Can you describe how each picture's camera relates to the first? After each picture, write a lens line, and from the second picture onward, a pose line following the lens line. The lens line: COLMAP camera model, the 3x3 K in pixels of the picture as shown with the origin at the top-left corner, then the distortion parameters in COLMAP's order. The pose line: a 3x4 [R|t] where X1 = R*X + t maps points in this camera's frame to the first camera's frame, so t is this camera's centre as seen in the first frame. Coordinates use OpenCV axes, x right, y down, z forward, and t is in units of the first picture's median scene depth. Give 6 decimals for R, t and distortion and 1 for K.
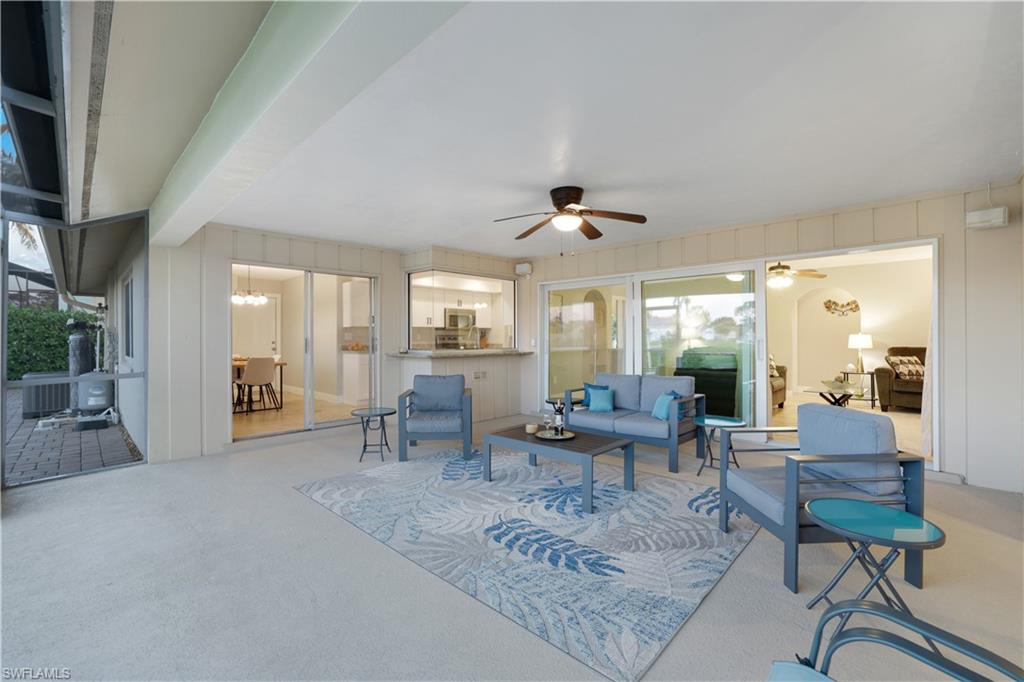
lens RADIAL K [[436.7, 0, 509.1], [0, 436.7, 339.2], [0, 0, 1]] dist [-0.034237, 0.000170]
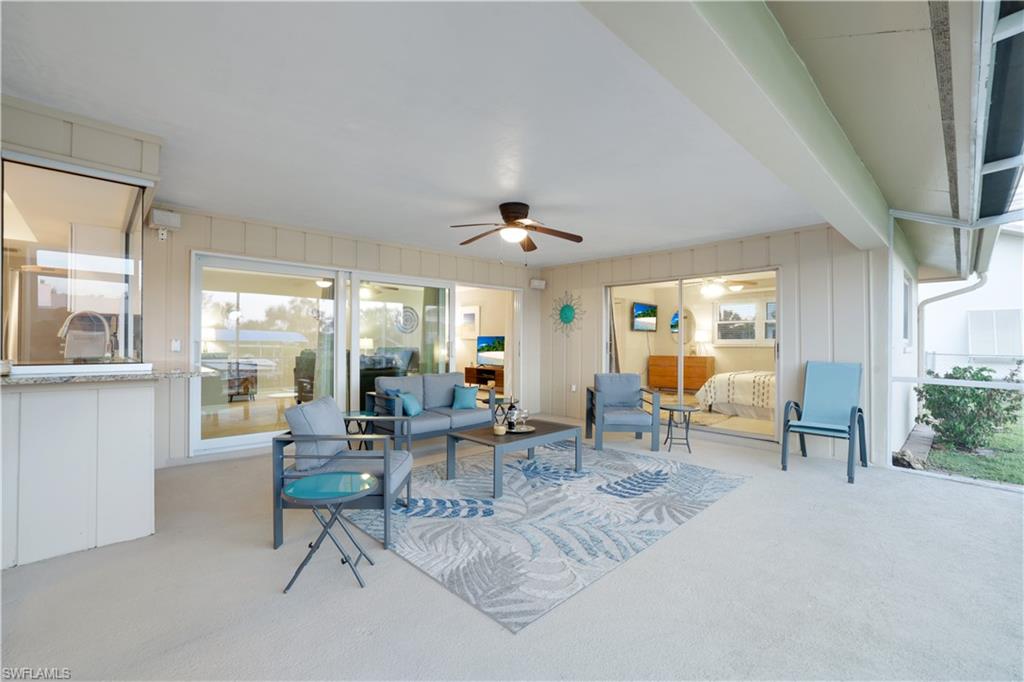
lens RADIAL K [[436.7, 0, 509.1], [0, 436.7, 339.2], [0, 0, 1]] dist [-0.034237, 0.000170]
pose [[0.049402, 0.011578, 0.998712, -1.133031], [-0.001258, 0.999933, -0.011530, 0.011528], [-0.998778, -0.000687, 0.049413, 1.114152]]
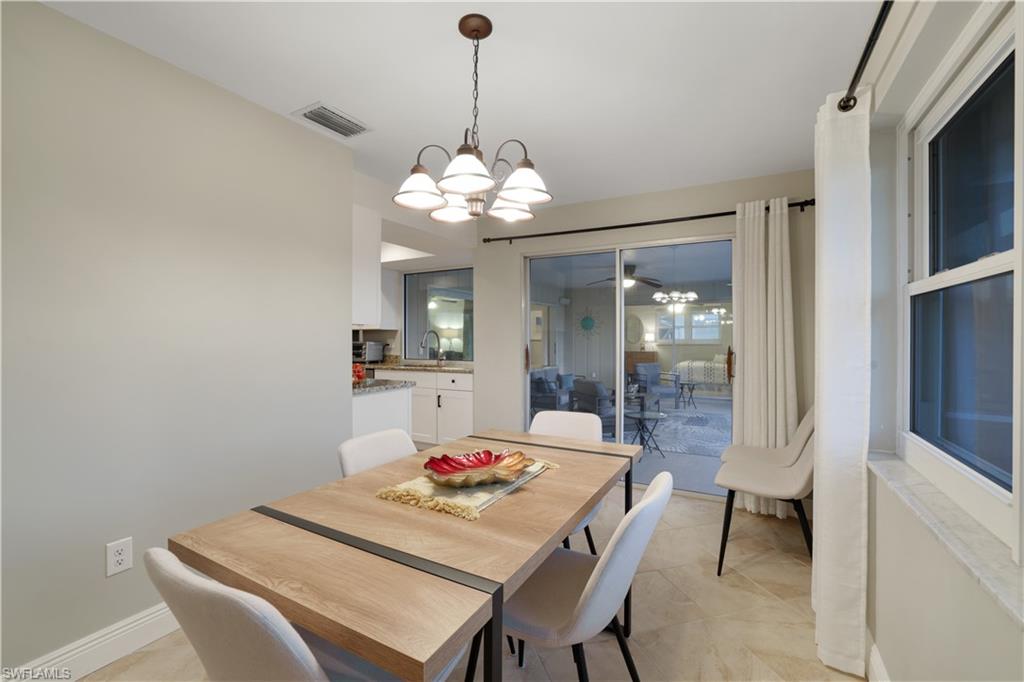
lens RADIAL K [[436.7, 0, 509.1], [0, 436.7, 339.2], [0, 0, 1]] dist [-0.034237, 0.000170]
pose [[-0.254068, -0.000330, 0.967186, -1.498163], [0.003649, 0.999992, 0.001300, -0.012452], [-0.967179, 0.003859, -0.254065, 1.738199]]
